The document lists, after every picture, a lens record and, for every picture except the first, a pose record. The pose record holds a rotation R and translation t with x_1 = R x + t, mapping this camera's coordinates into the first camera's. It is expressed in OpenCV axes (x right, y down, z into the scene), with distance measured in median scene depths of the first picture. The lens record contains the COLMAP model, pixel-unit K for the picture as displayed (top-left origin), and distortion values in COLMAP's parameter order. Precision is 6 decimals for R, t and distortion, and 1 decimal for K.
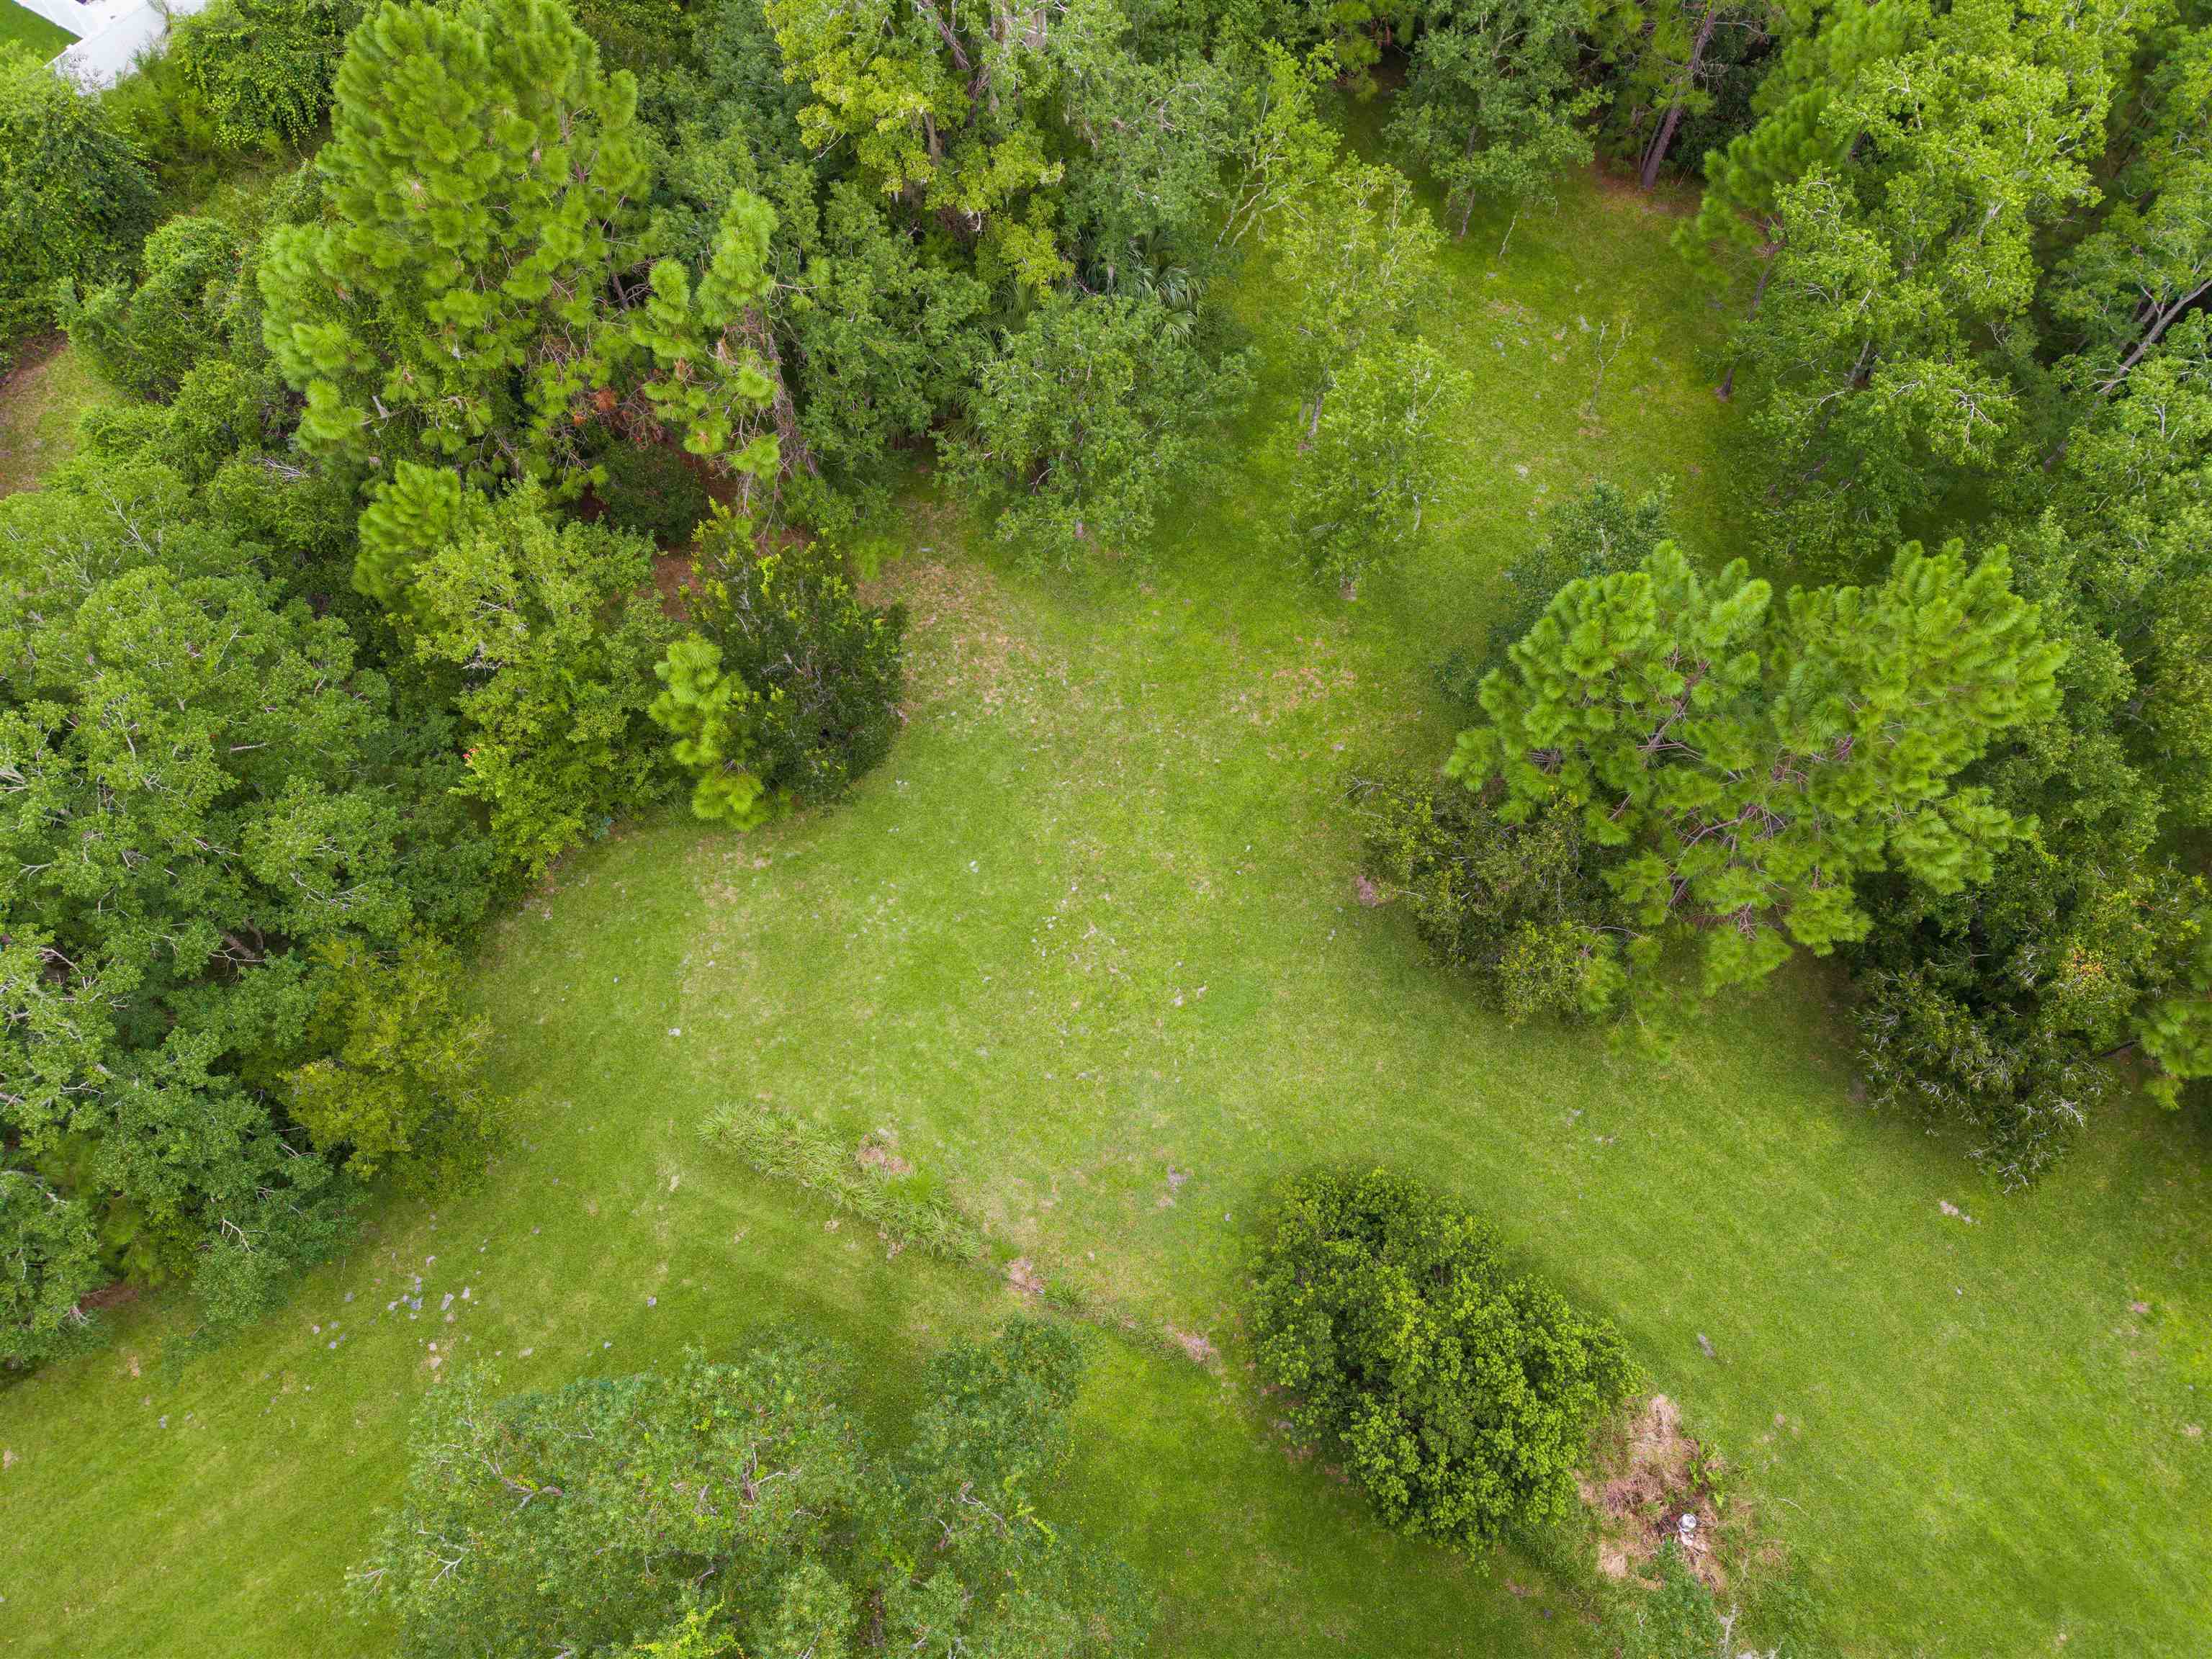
lens RADIAL K [[1471.5, 0, 1110.5], [0, 1471.5, 838.6], [0, 0, 1]] dist [0.073799, -0.097847]
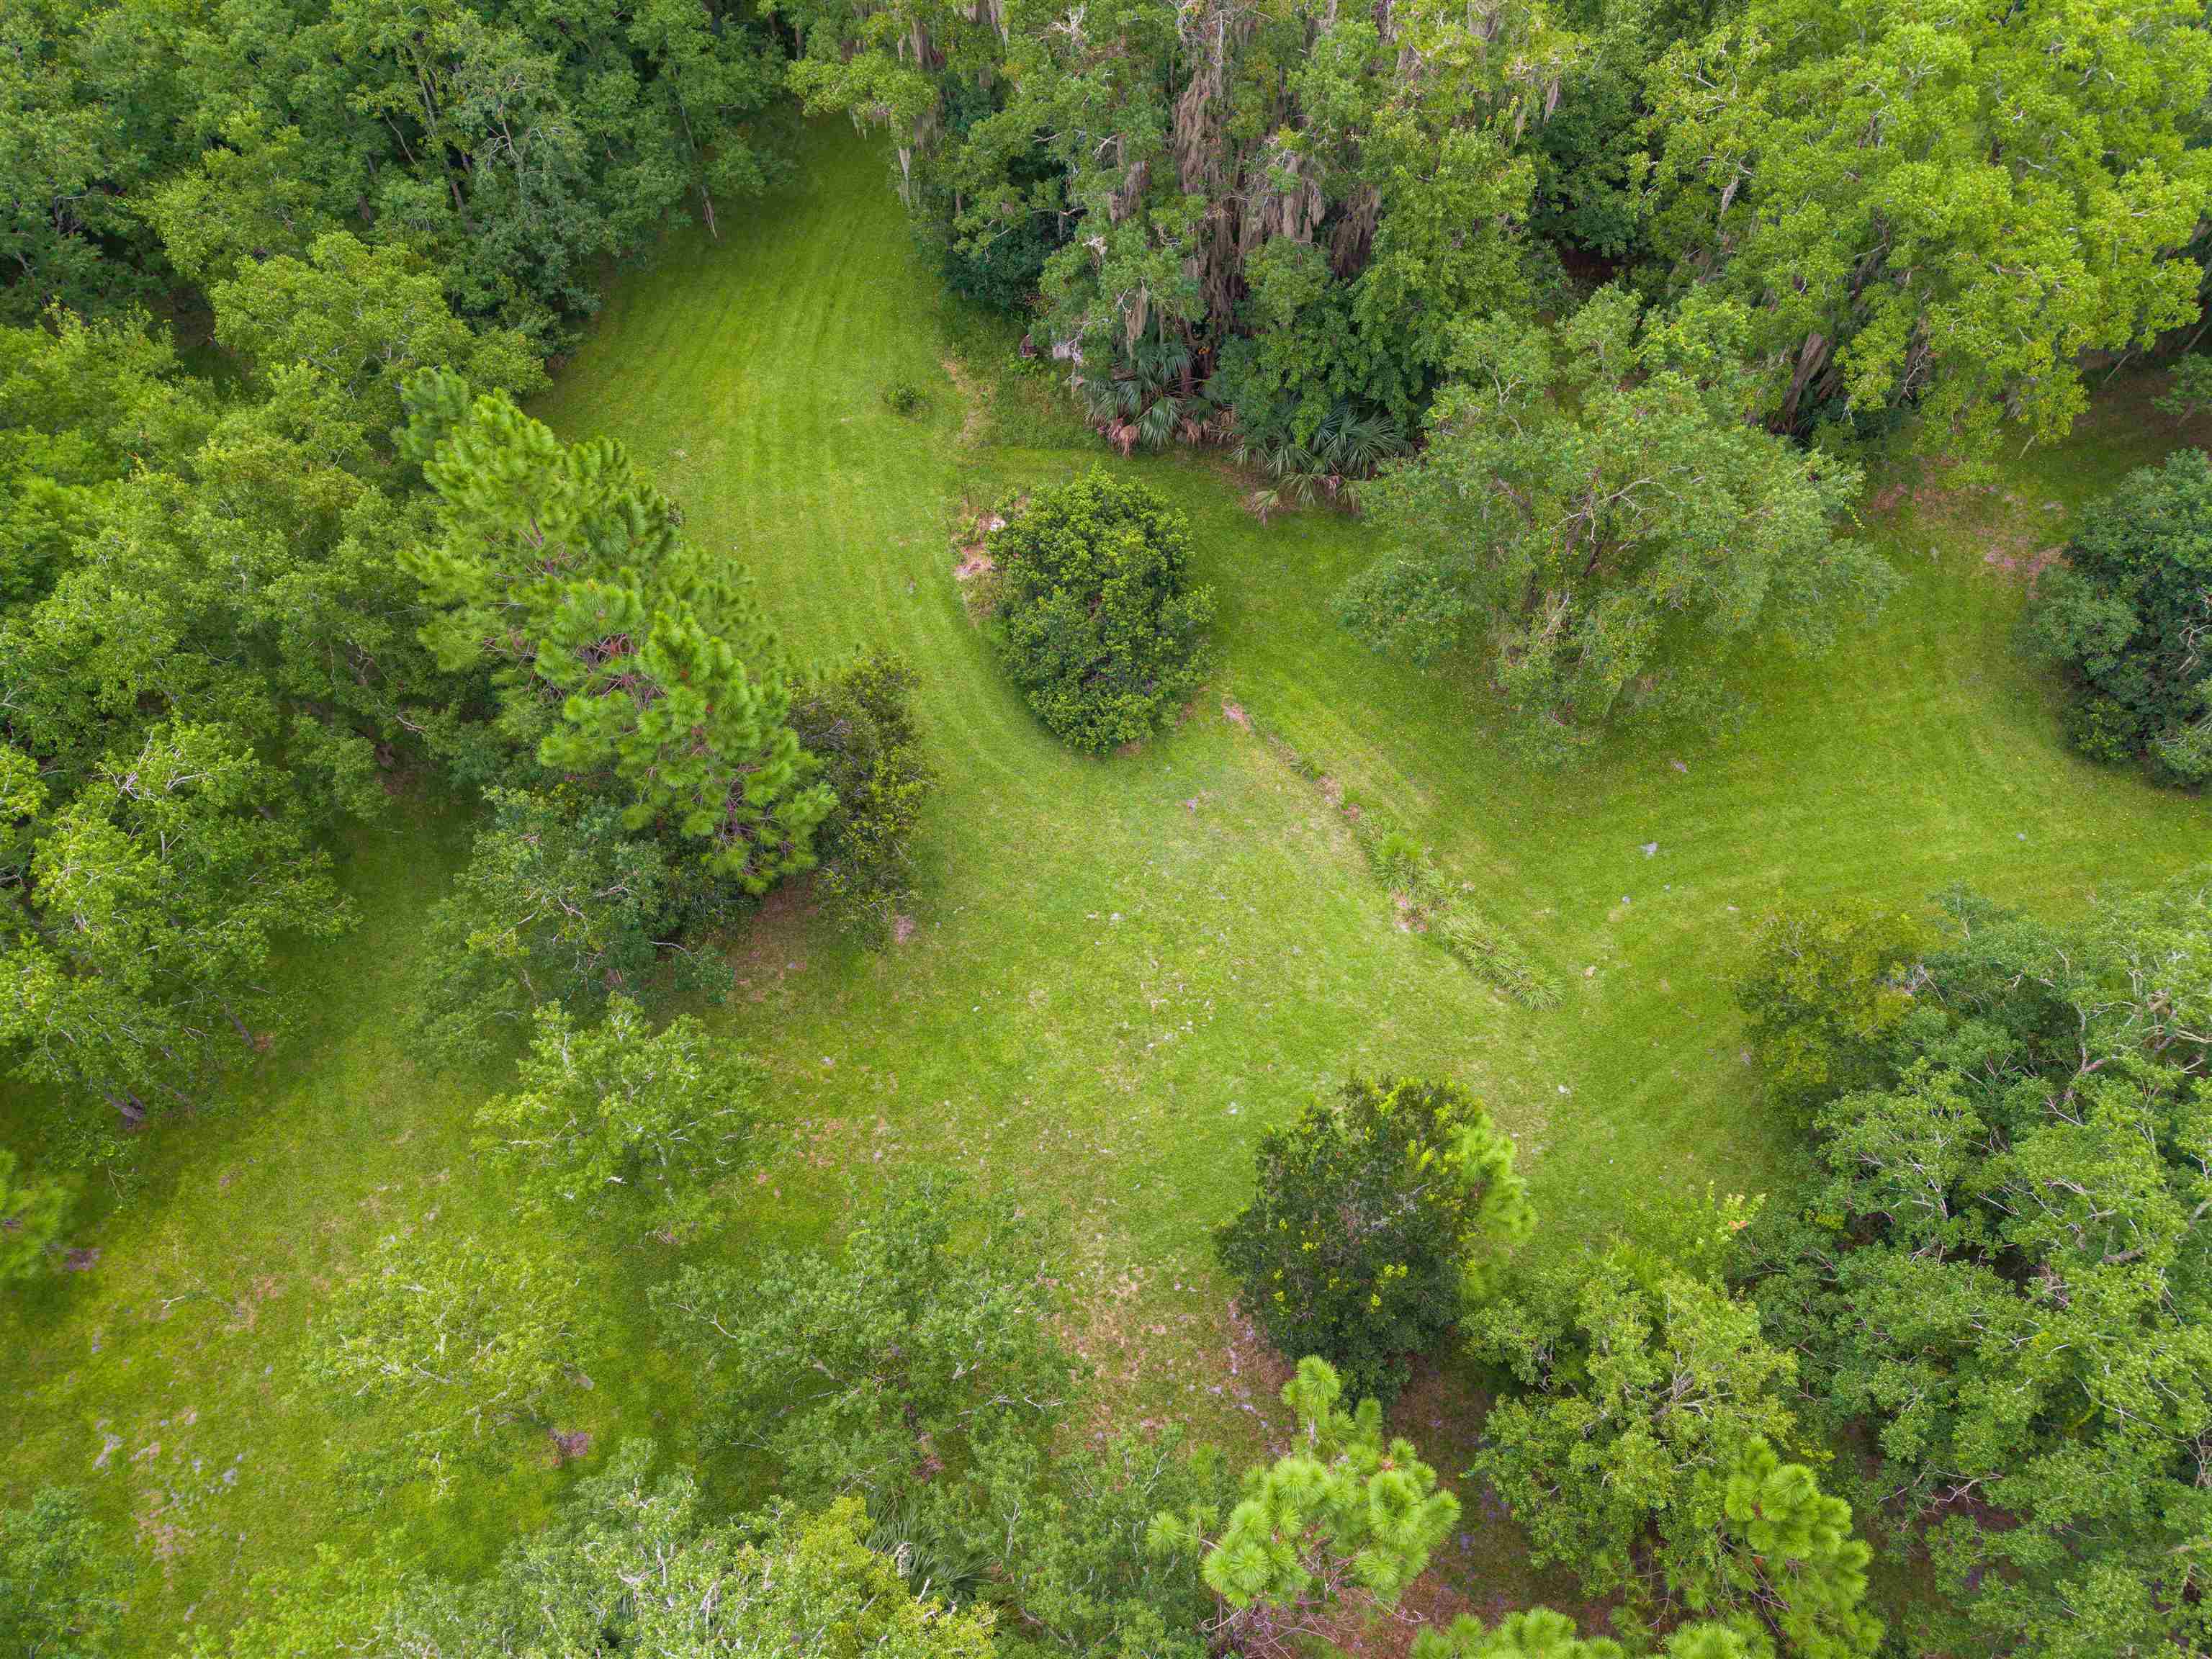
lens RADIAL K [[1471.5, 0, 1110.5], [0, 1471.5, 838.6], [0, 0, 1]] dist [0.073799, -0.097847]
pose [[-0.882304, -0.388478, 0.265753, -0.227731], [0.425162, -0.415559, 0.804082, -0.775168], [-0.201932, 0.822433, 0.531815, 0.383001]]
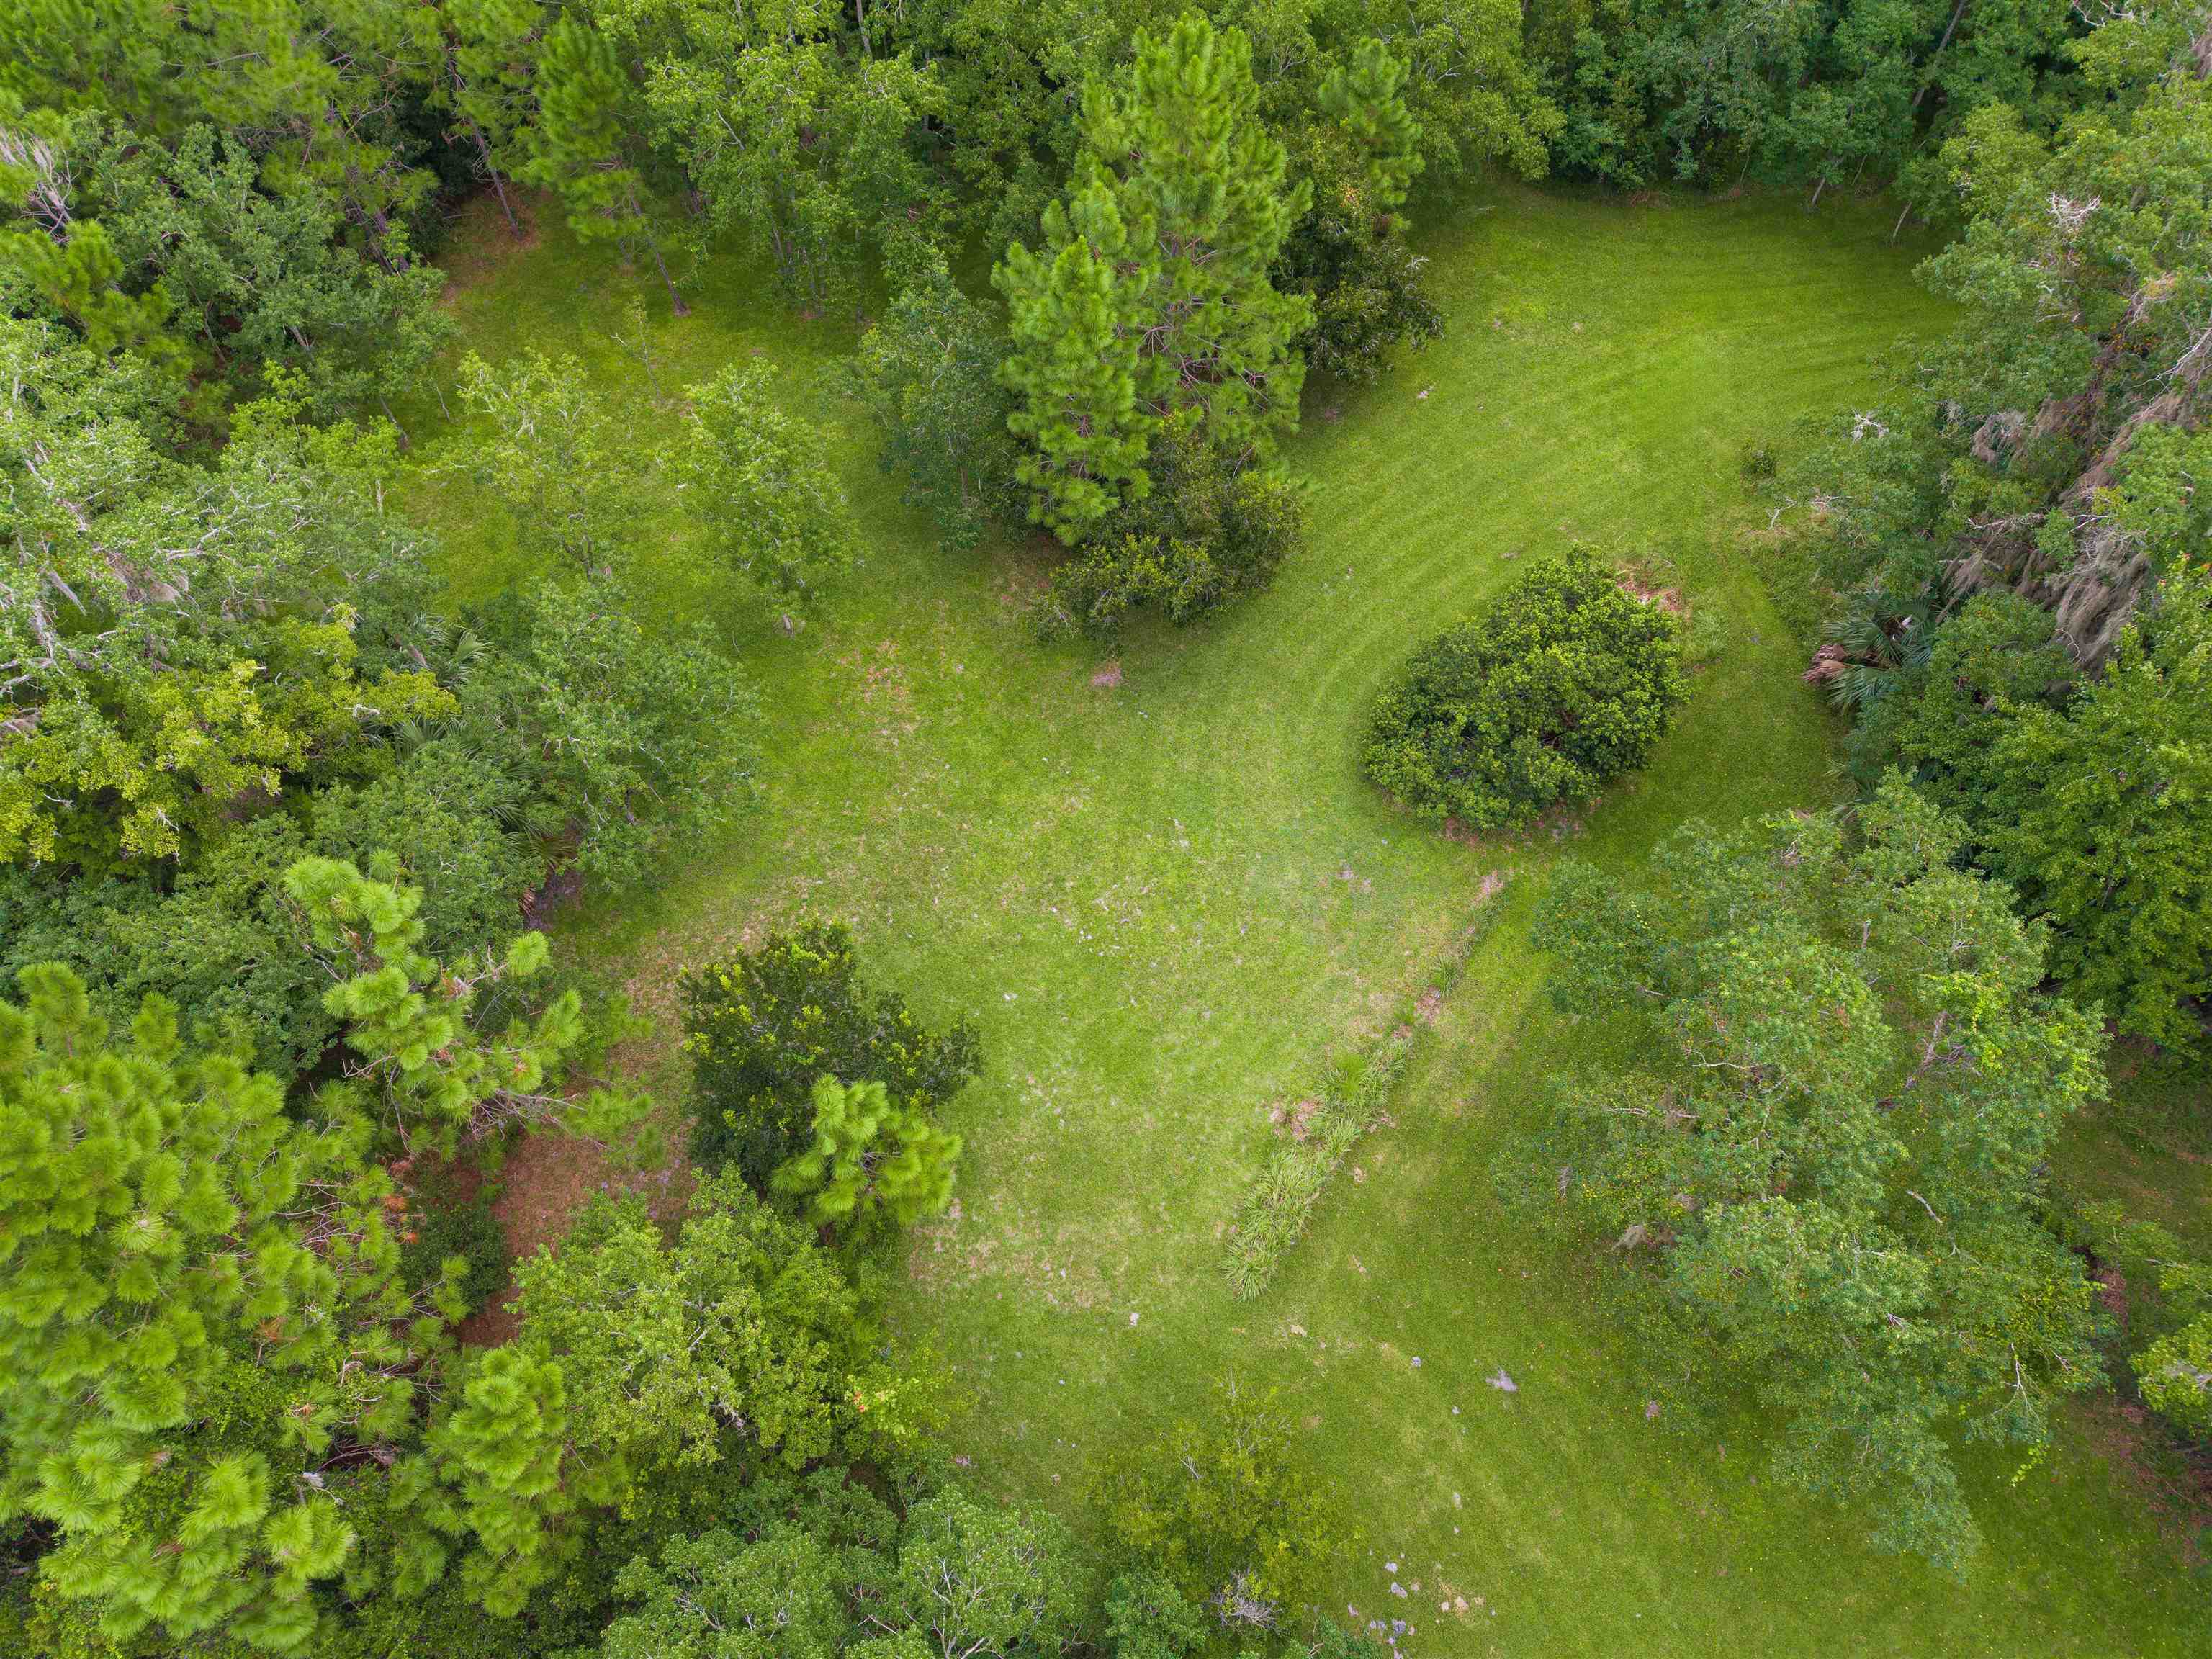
lens RADIAL K [[1471.5, 0, 1110.5], [0, 1471.5, 838.6], [0, 0, 1]] dist [0.073799, -0.097847]
pose [[0.180225, -0.858240, 0.480565, -0.494426], [0.885391, 0.354375, 0.300833, -0.271445], [-0.428487, 0.371270, 0.823746, 0.141638]]
